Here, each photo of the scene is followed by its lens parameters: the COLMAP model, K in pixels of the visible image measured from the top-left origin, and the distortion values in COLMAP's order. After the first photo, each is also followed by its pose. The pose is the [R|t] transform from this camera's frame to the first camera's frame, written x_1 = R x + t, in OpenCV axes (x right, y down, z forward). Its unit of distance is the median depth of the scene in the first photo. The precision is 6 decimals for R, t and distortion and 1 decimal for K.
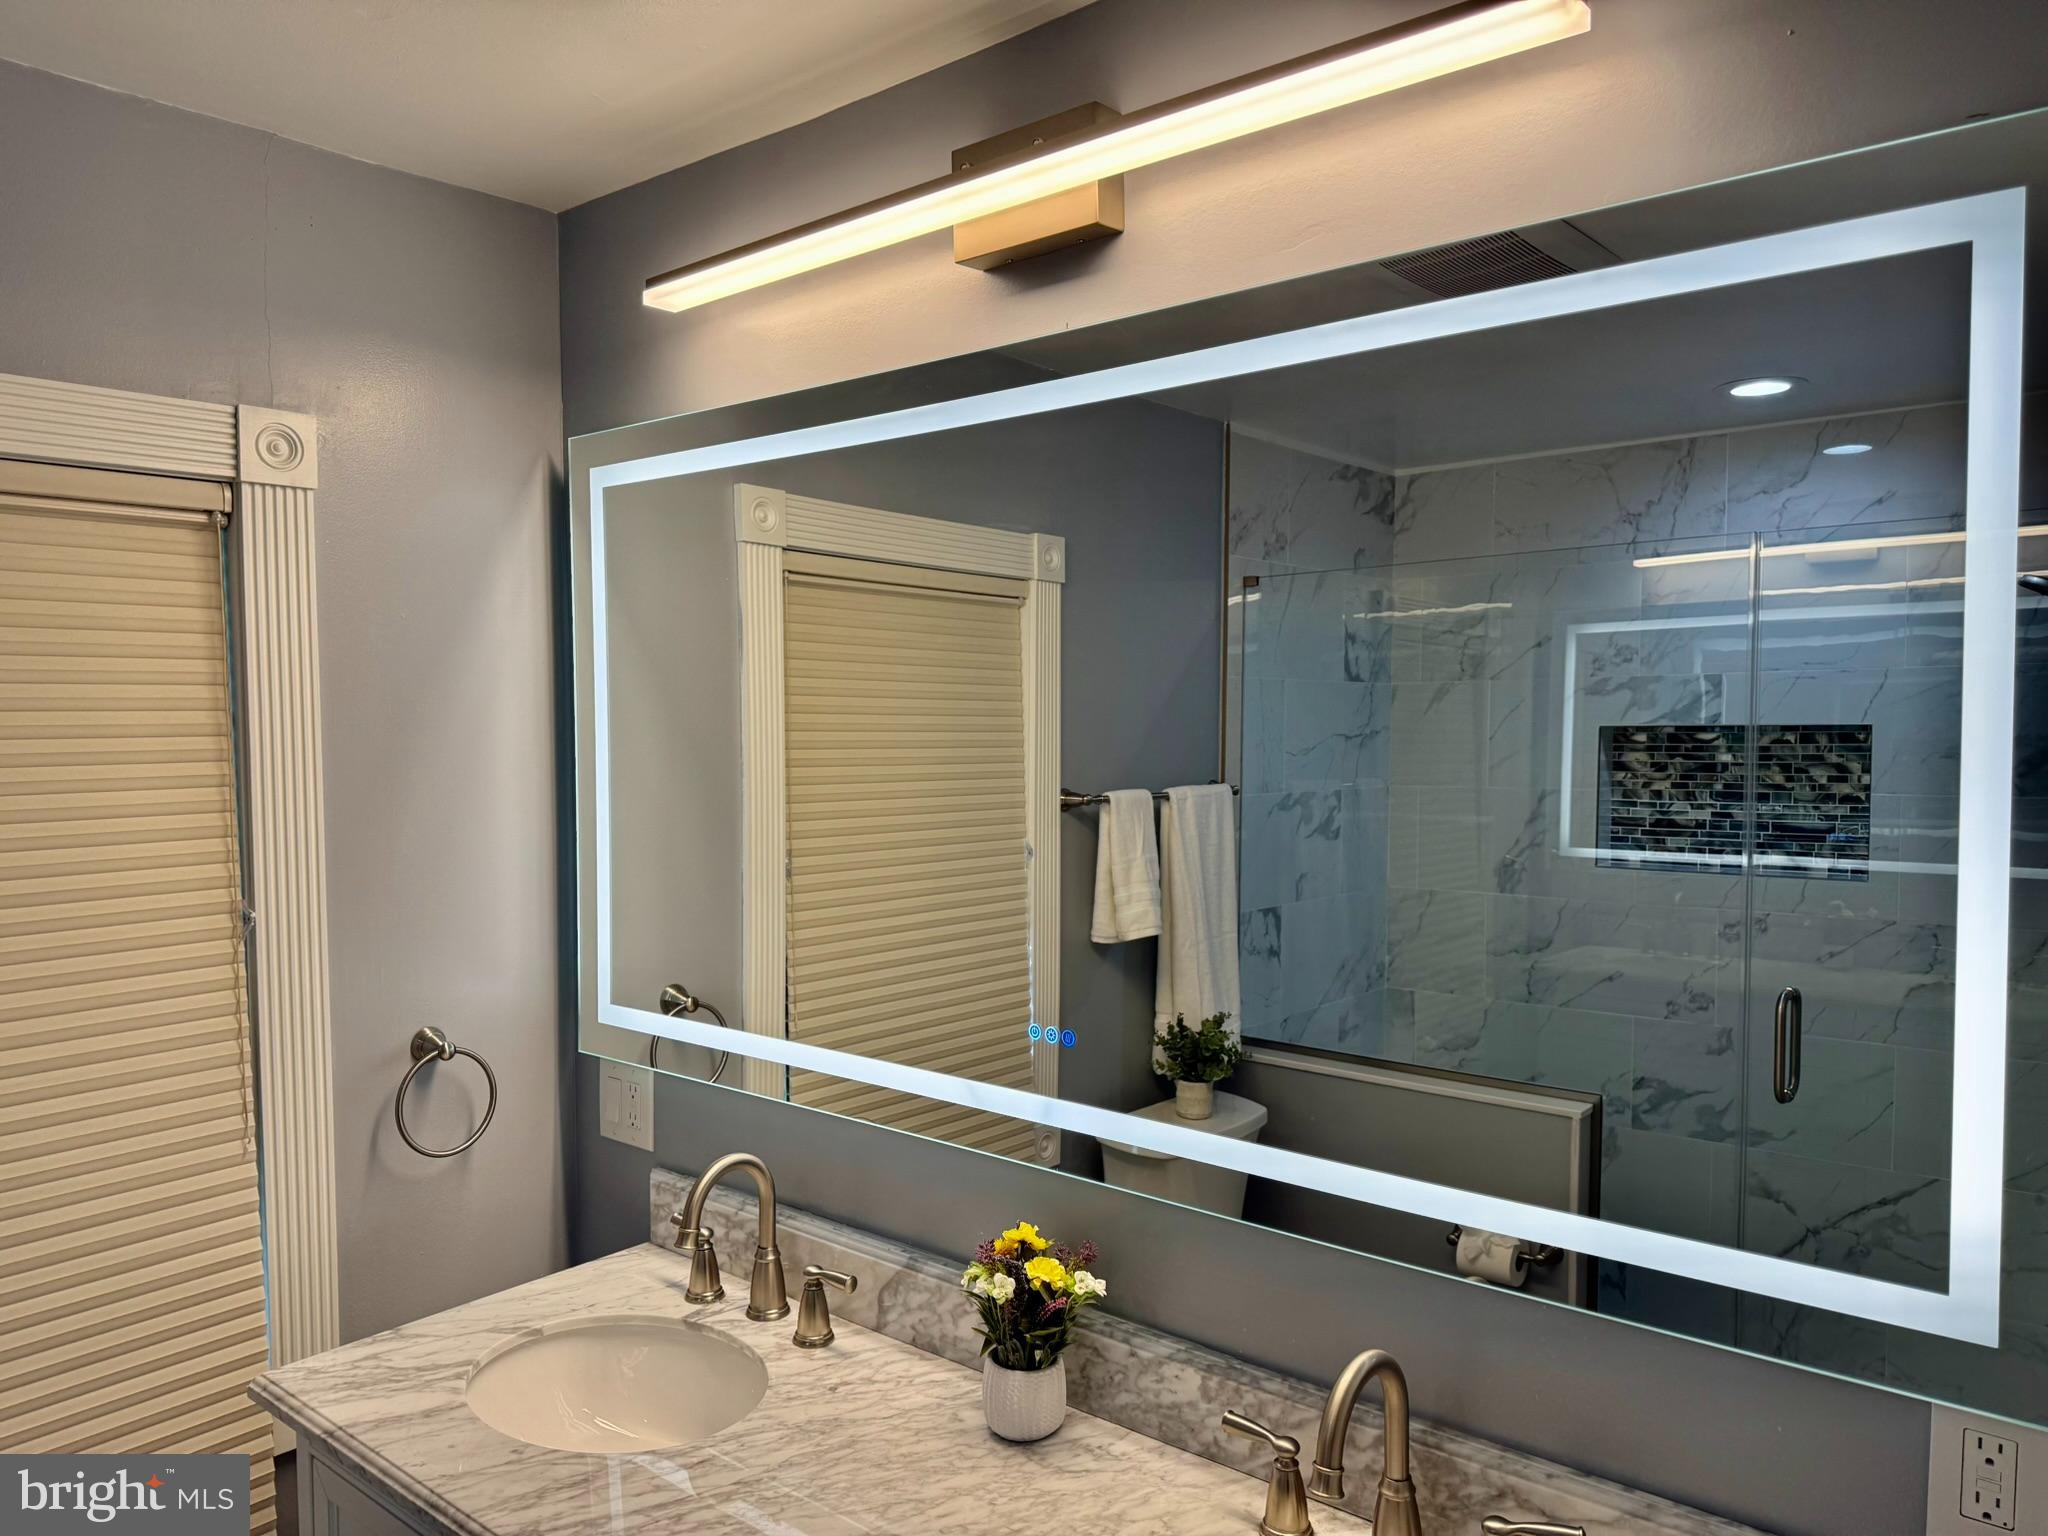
lens RADIAL K [[1435.4, 0, 1036.6], [0, 1435.4, 758.1], [0, 0, 1]] dist [0.066310, -0.083276]
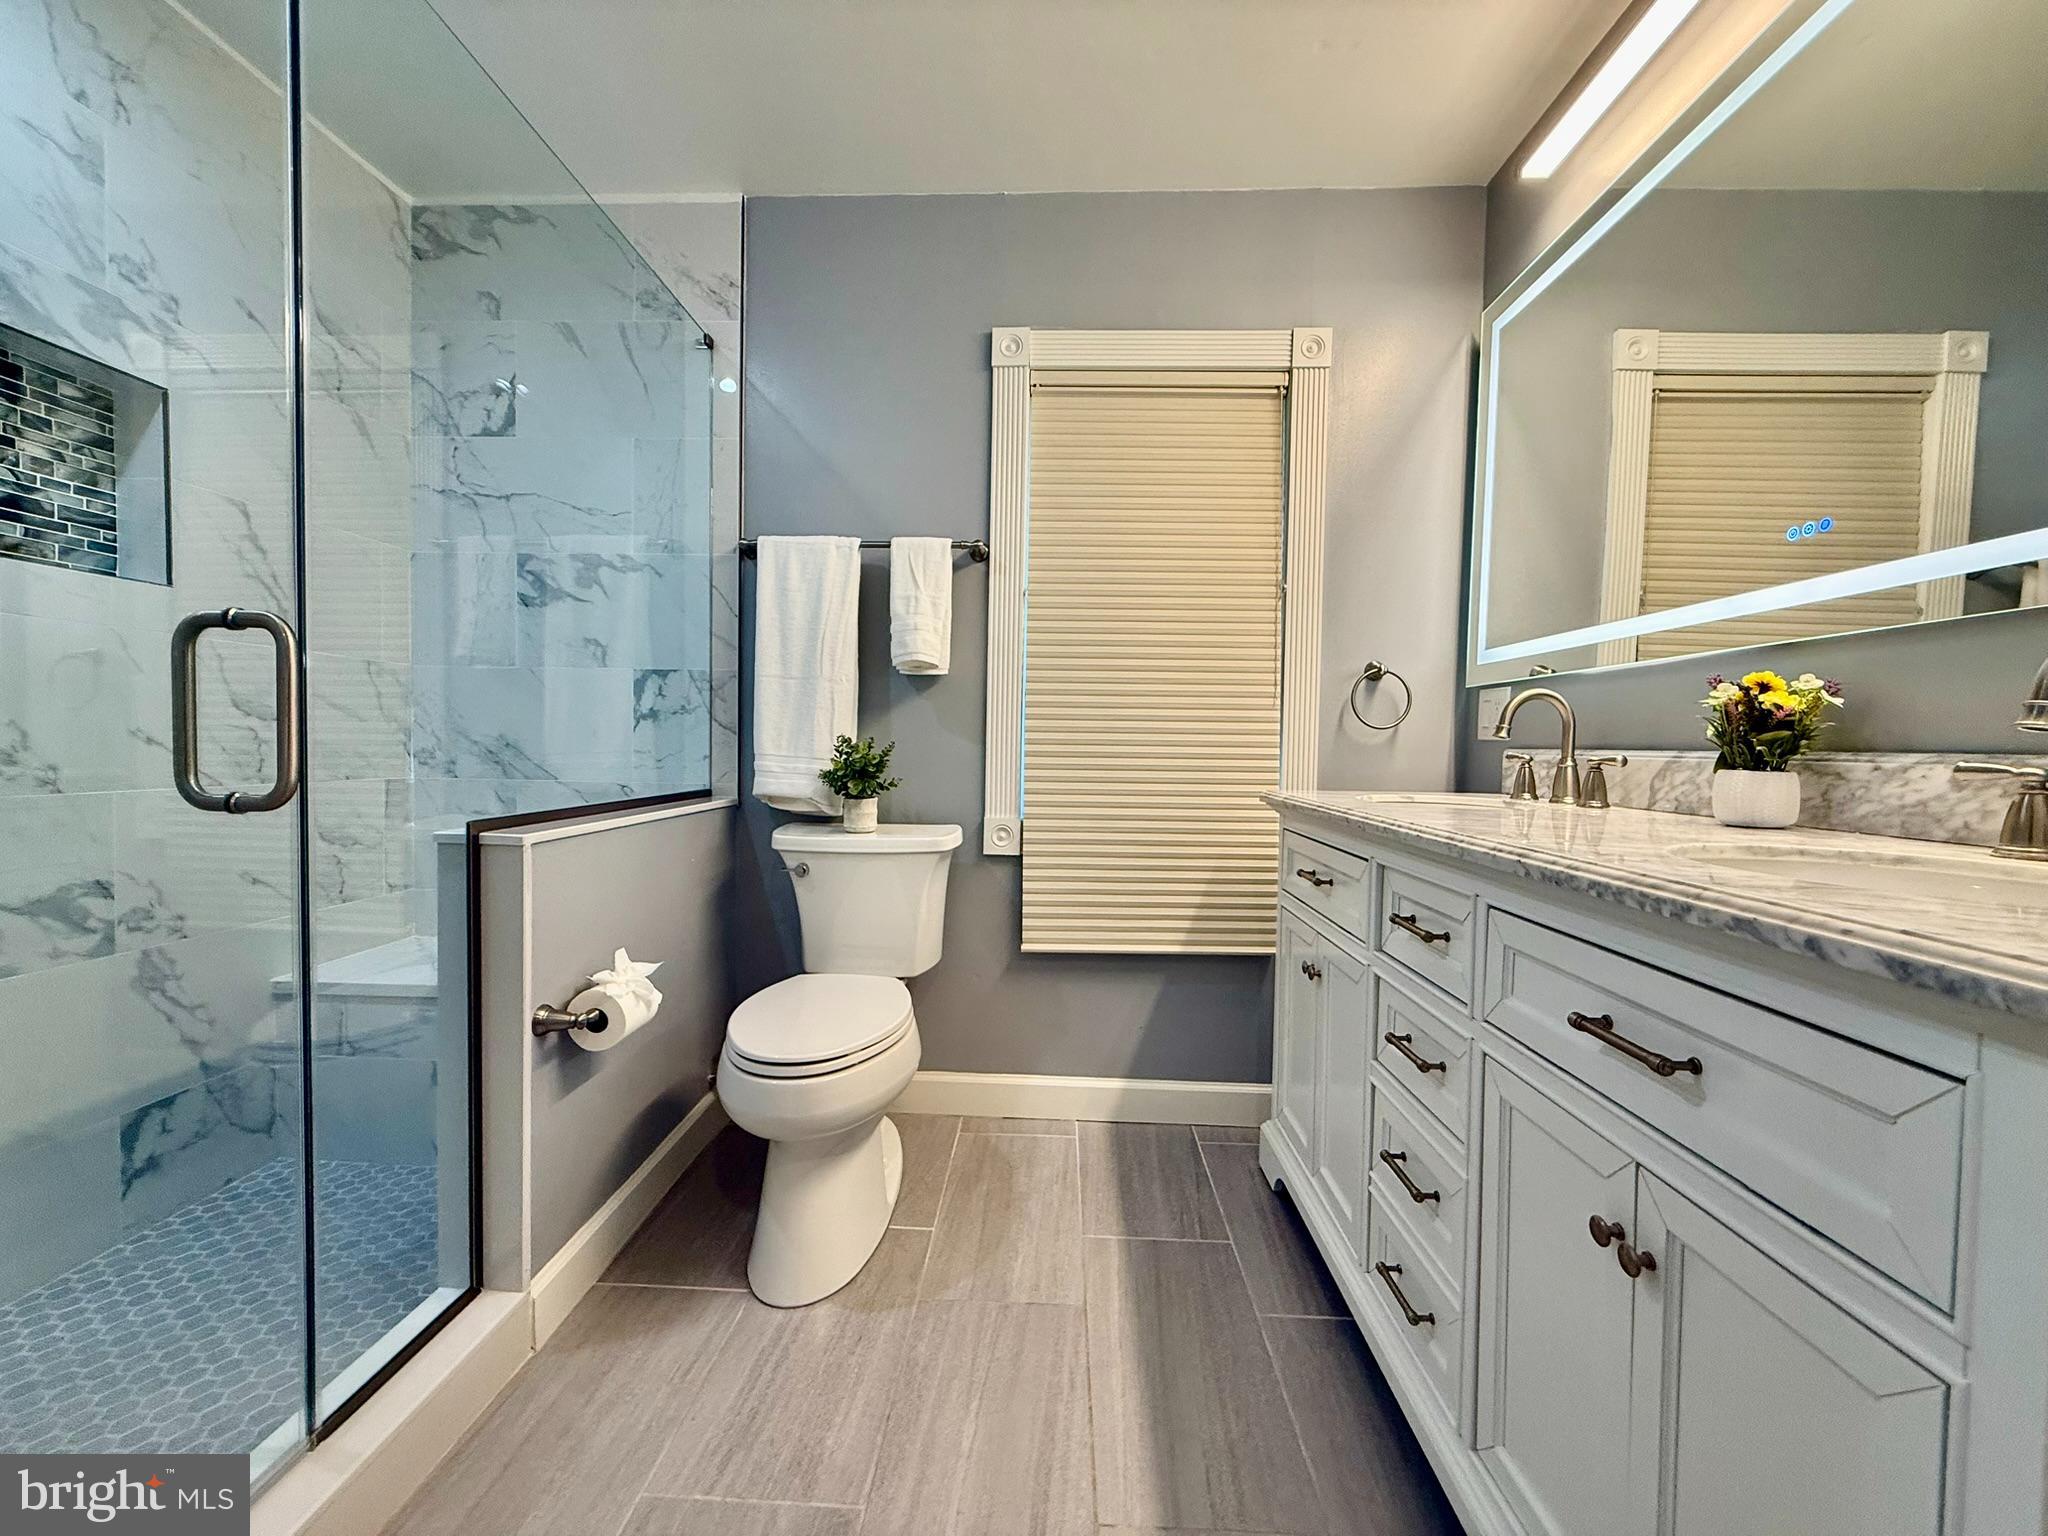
lens RADIAL K [[818.2, 0, 1010.2], [0, 818.2, 759.4], [0, 0, 1]] dist [0.002290, -0.000476]
pose [[0.604330, 0.046318, -0.795386, 0.138618], [-0.048601, 0.998593, 0.021225, 0.343015], [0.795250, 0.025830, 0.605731, 0.022866]]
